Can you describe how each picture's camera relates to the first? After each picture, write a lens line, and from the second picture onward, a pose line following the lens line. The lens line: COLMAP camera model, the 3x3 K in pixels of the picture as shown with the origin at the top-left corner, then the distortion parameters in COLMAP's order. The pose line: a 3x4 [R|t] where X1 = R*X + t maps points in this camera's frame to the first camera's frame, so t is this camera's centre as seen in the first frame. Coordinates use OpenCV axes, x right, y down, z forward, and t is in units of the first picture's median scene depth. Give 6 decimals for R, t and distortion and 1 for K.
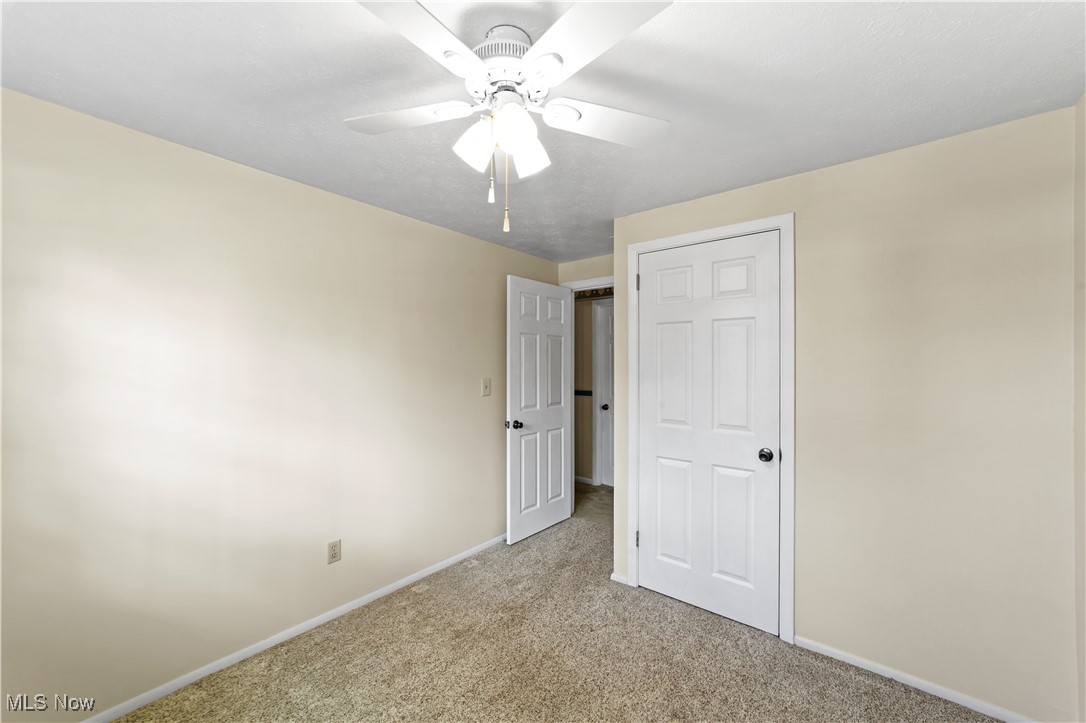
lens RADIAL K [[419.7, 0, 538.2], [0, 419.7, 358.5], [0, 0, 1]] dist [-0.013394, 0.003964]
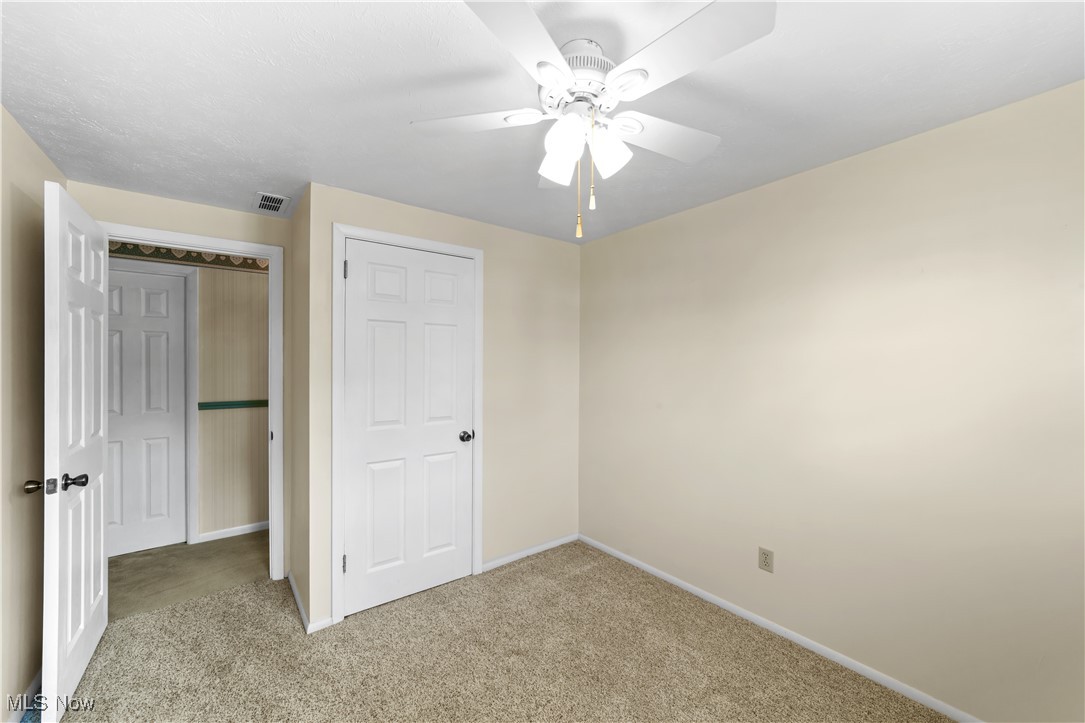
lens RADIAL K [[419.4, 0, 548.4], [0, 419.4, 360.8], [0, 0, 1]] dist [-0.013394, 0.003964]
pose [[0.214260, 0.006866, 0.976752, -0.557671], [-0.015685, 0.999871, -0.003588, 0.004246], [-0.976651, -0.014551, 0.214340, 0.432391]]
